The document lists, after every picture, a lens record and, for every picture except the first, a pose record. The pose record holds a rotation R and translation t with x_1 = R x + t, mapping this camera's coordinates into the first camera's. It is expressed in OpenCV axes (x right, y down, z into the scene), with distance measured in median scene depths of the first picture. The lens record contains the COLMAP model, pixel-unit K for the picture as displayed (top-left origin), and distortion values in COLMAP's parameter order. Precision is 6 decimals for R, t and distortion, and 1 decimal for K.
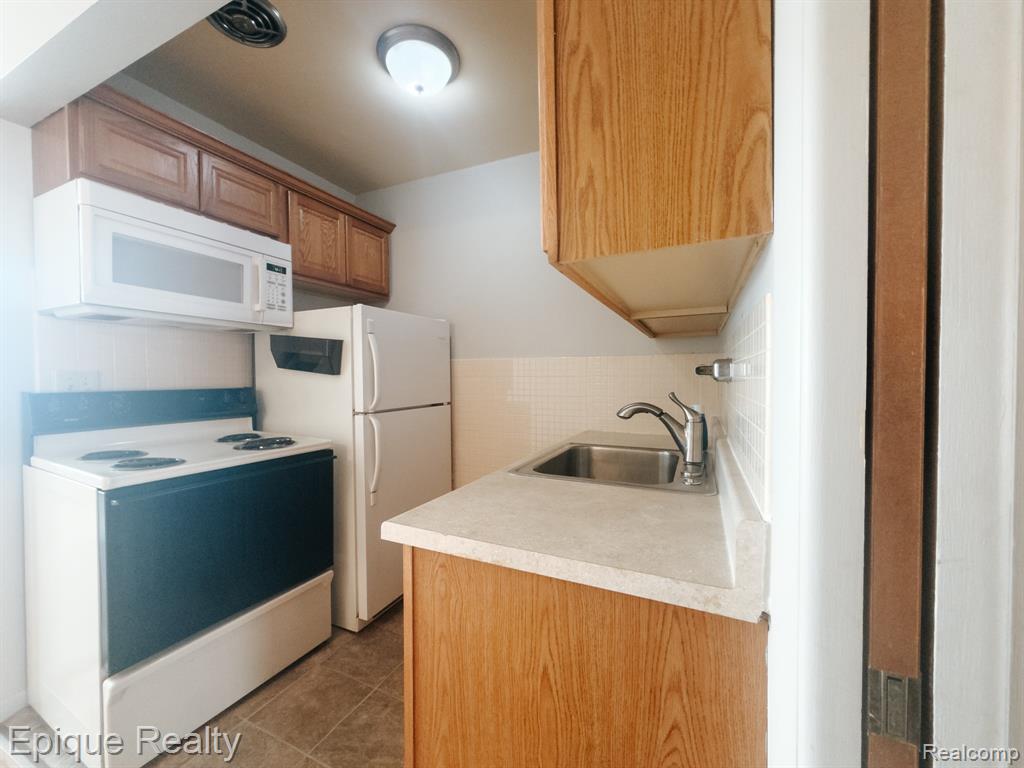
lens RADIAL K [[407.4, 0, 506.0], [0, 407.4, 384.4], [0, 0, 1]] dist [0.000508, -0.000532]
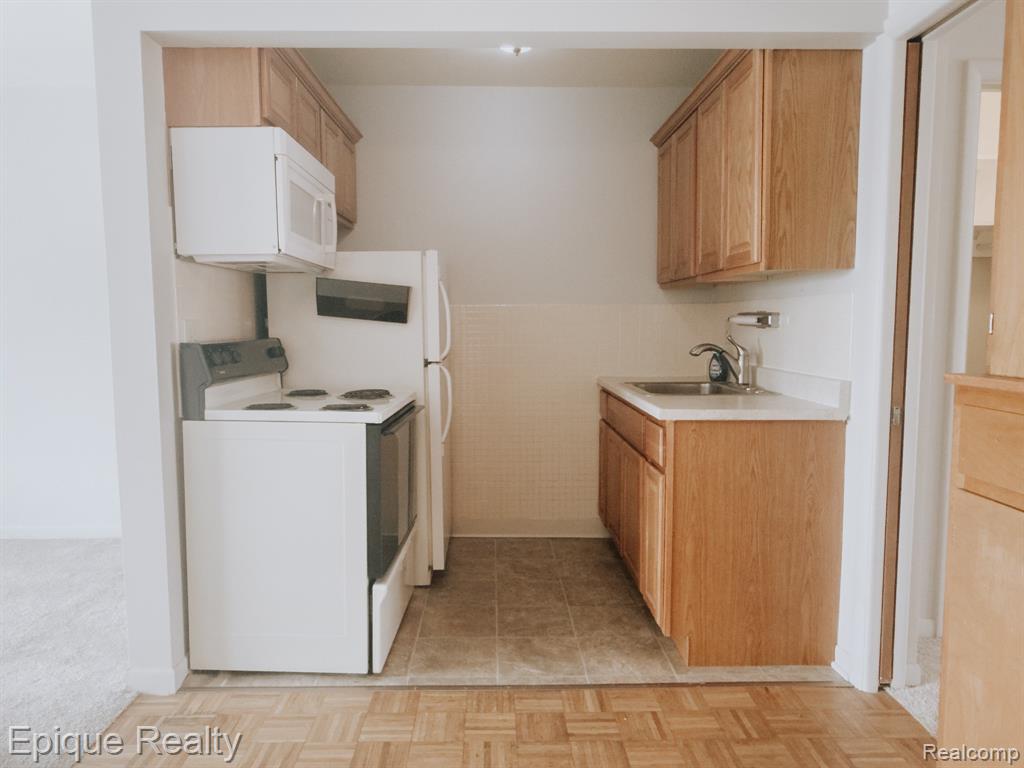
lens RADIAL K [[705.5, 0, 509.5], [0, 705.5, 388.0], [0, 0, 1]] dist [0.004670, -0.001899]
pose [[0.901954, -0.044812, 0.429500, -1.386069], [0.012028, 0.996822, 0.078746, 0.000408], [-0.431664, -0.065859, 0.899627, -0.902555]]
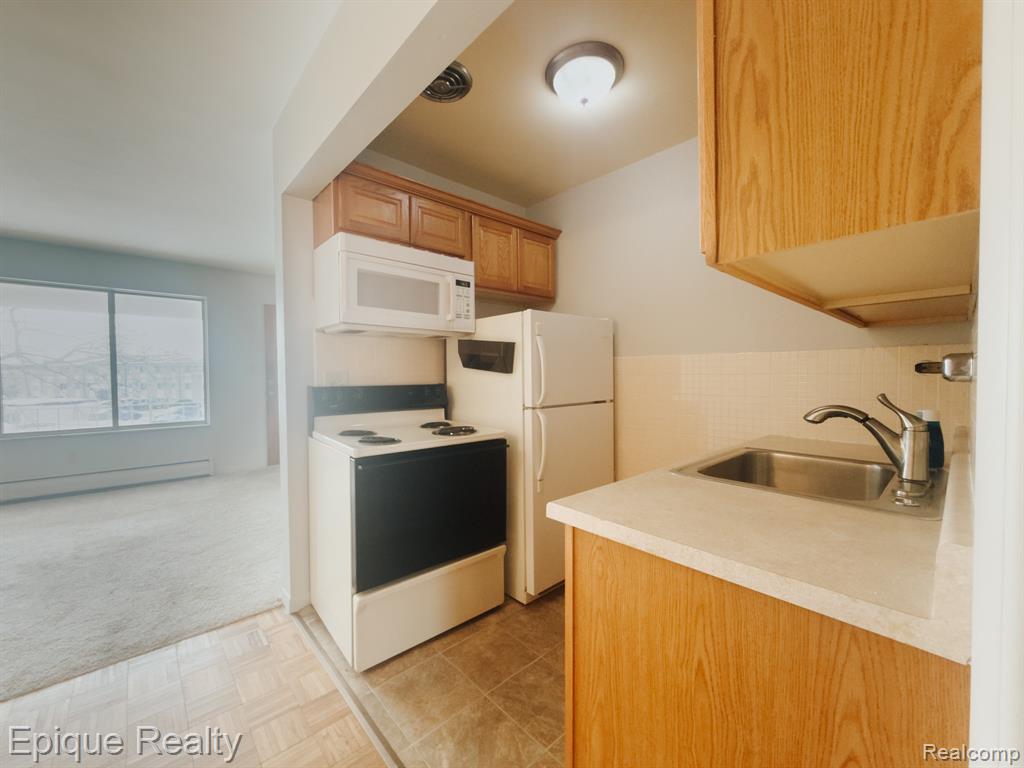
lens RADIAL K [[407.4, 0, 508.7], [0, 407.4, 384.2], [0, 0, 1]] dist [0.000508, -0.000532]
pose [[0.923836, 0.007833, -0.382709, 0.021323], [-0.005426, 0.999958, 0.007368, -0.002705], [0.382751, -0.004730, 0.923839, -0.067414]]
